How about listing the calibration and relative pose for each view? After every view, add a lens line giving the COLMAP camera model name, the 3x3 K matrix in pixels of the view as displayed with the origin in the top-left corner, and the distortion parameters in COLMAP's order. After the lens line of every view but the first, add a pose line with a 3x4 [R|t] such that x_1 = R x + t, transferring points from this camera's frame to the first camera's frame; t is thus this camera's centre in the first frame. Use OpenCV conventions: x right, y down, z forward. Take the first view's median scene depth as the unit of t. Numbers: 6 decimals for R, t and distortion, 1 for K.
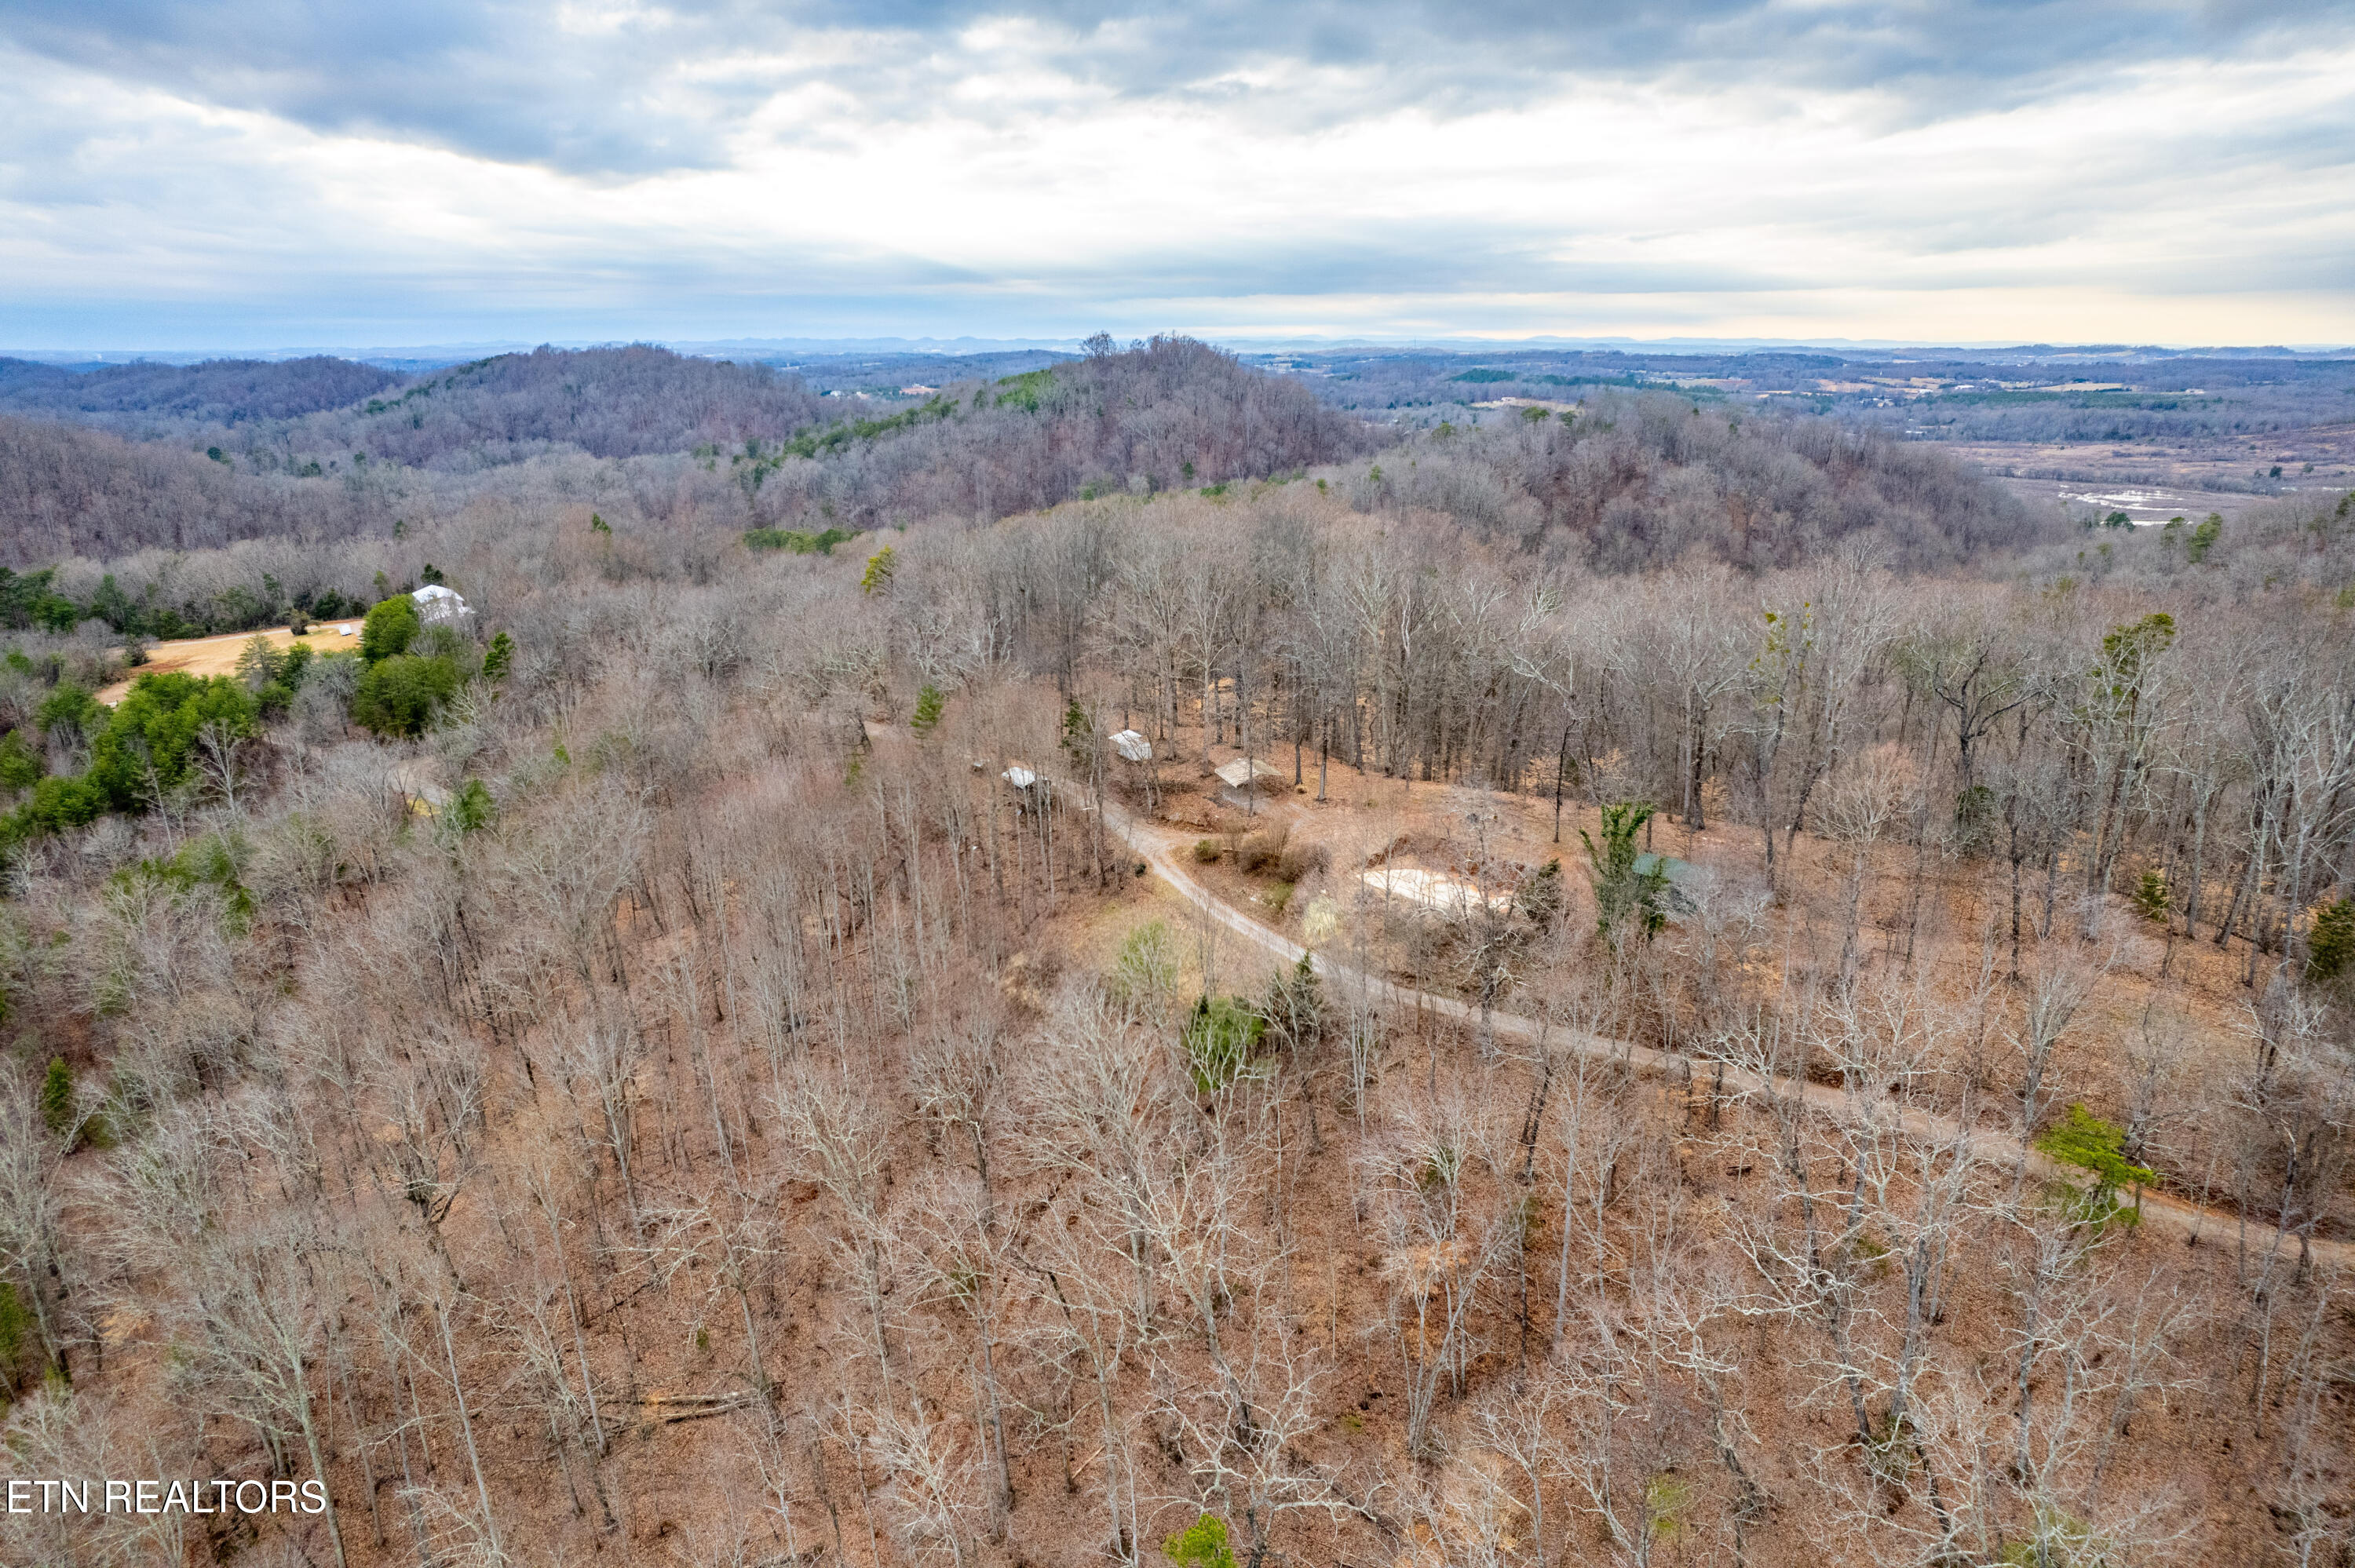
lens RADIAL K [[1518.0, 0, 1185.7], [0, 1518.0, 817.2], [0, 0, 1]] dist [-0.073036, 0.076607]
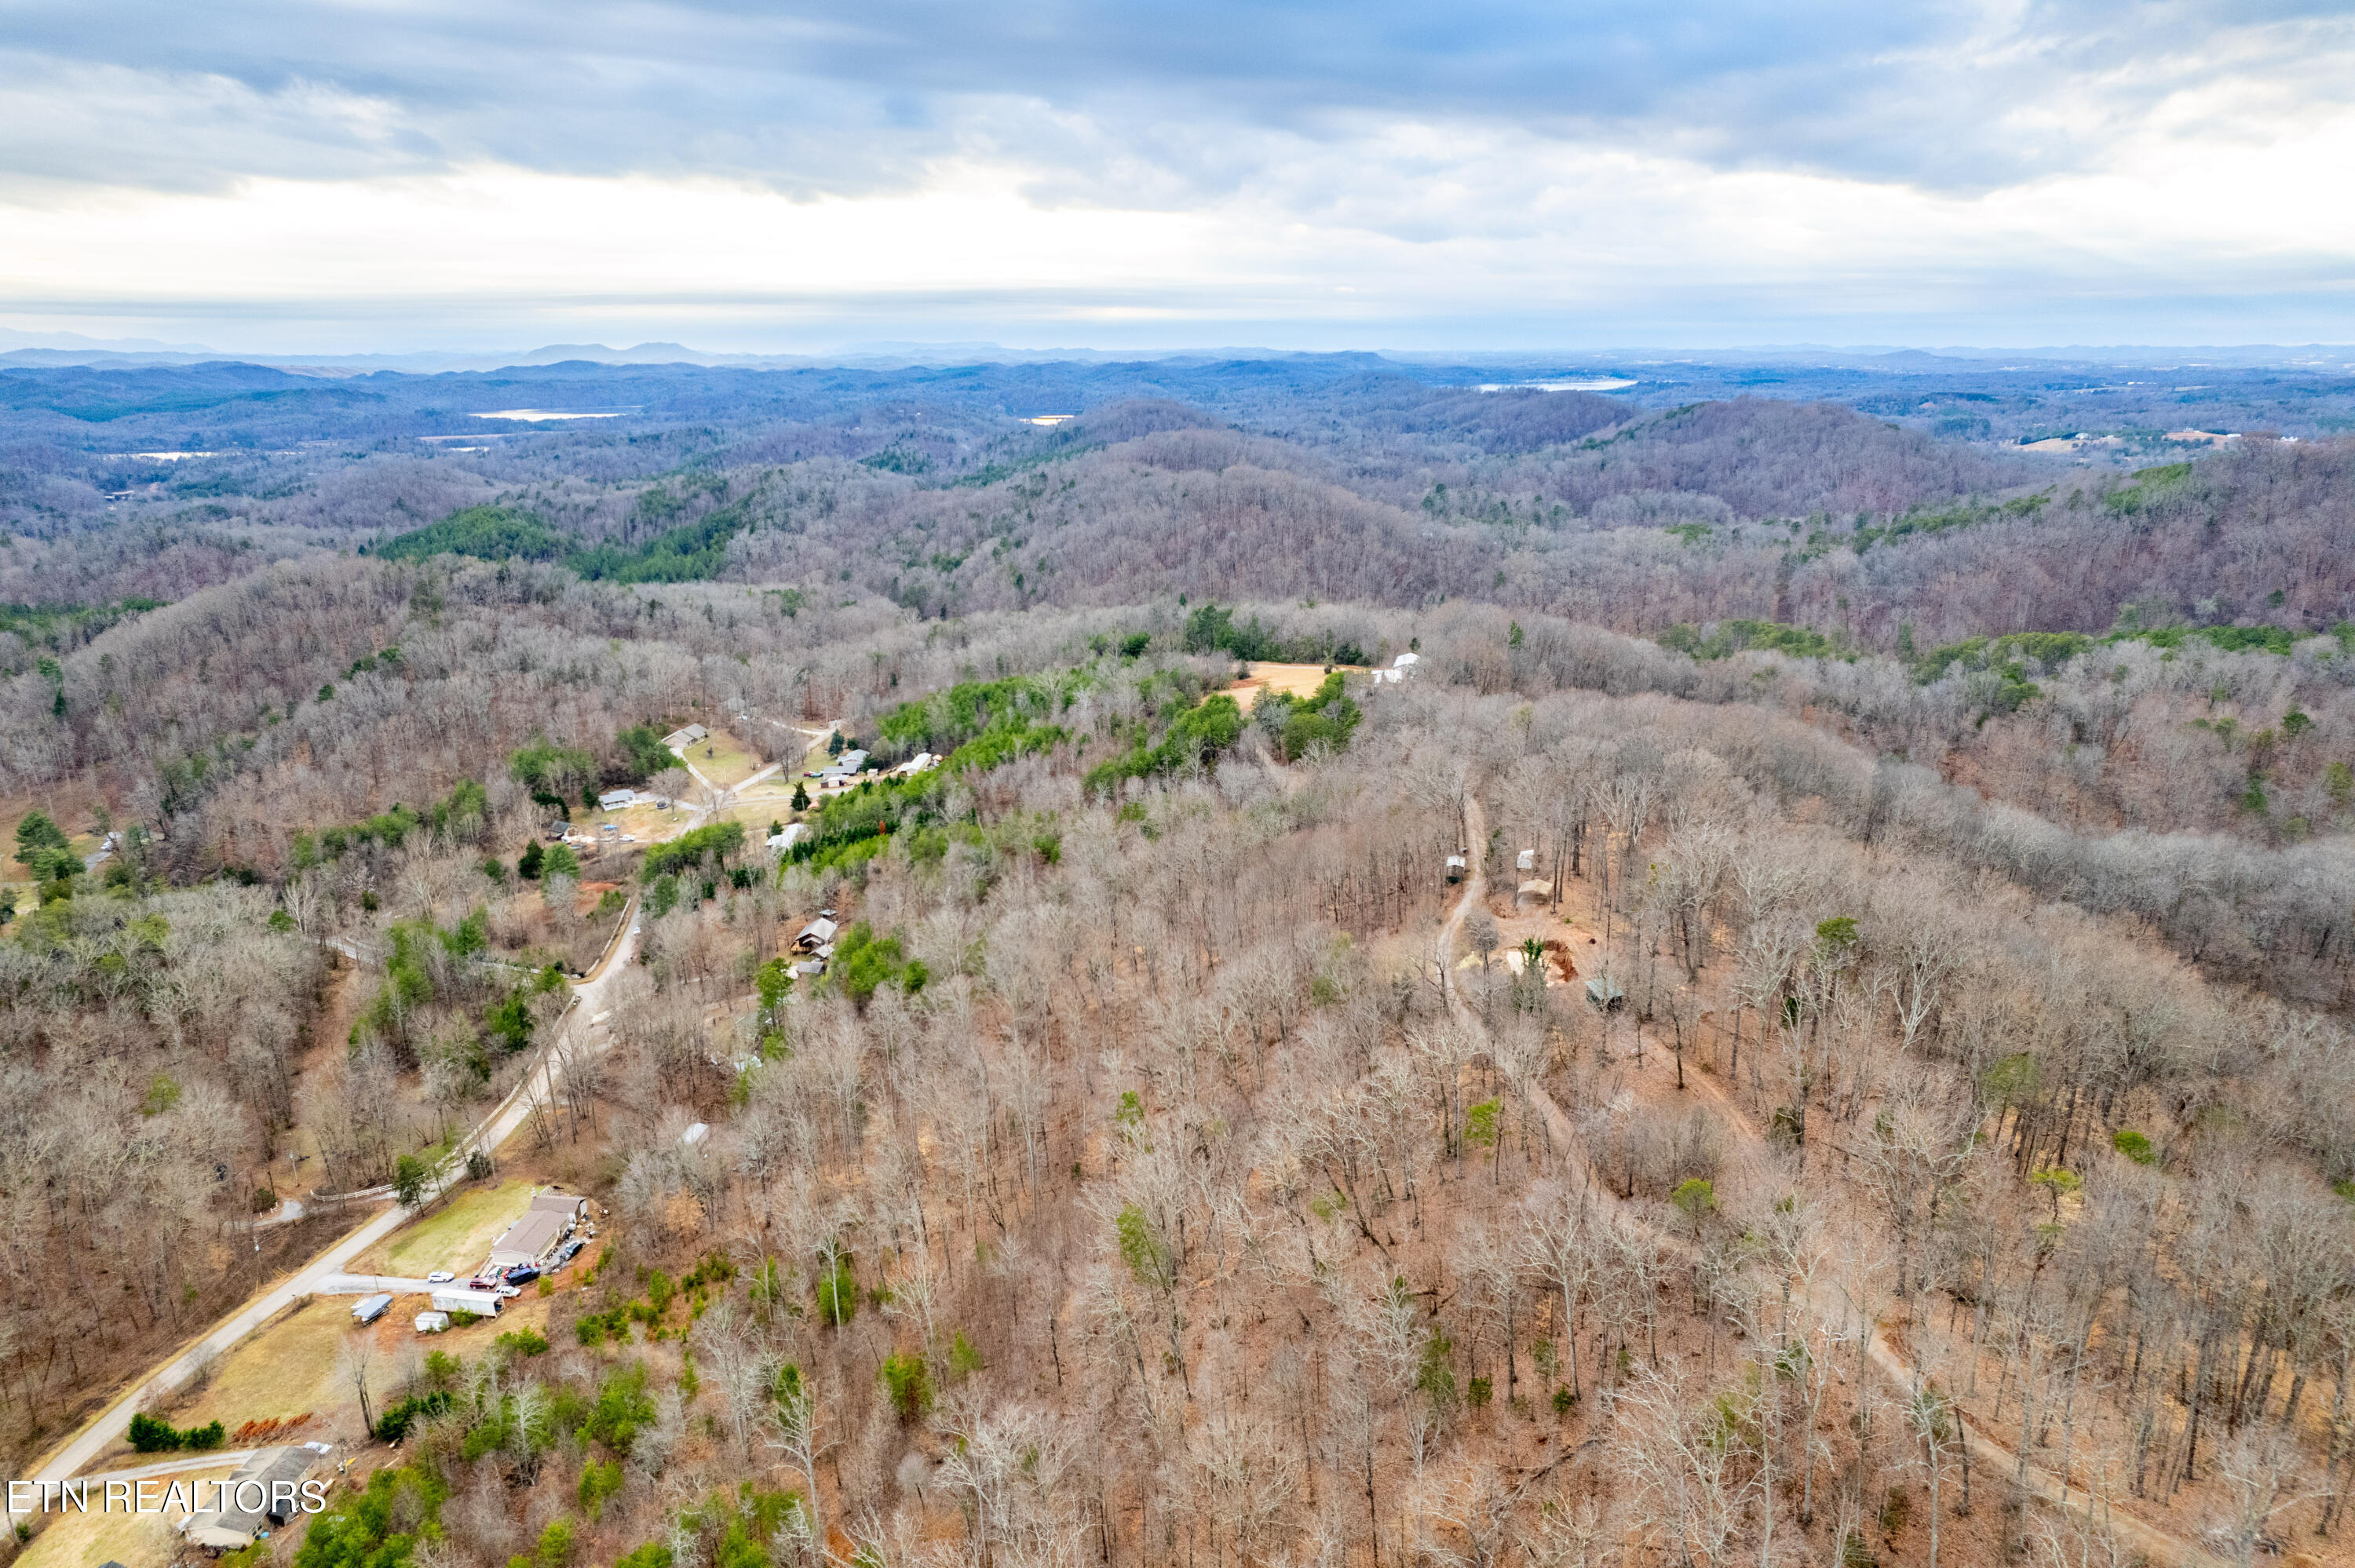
lens RADIAL K [[1514.1, 0, 1193.5], [0, 1514.1, 776.0], [0, 0, 1]] dist [-0.078240, 0.073840]
pose [[0.707293, 0.193510, -0.679920, 0.168413], [-0.213515, 0.975363, 0.055485, -0.030711], [0.673906, 0.105929, 0.731184, -0.101964]]
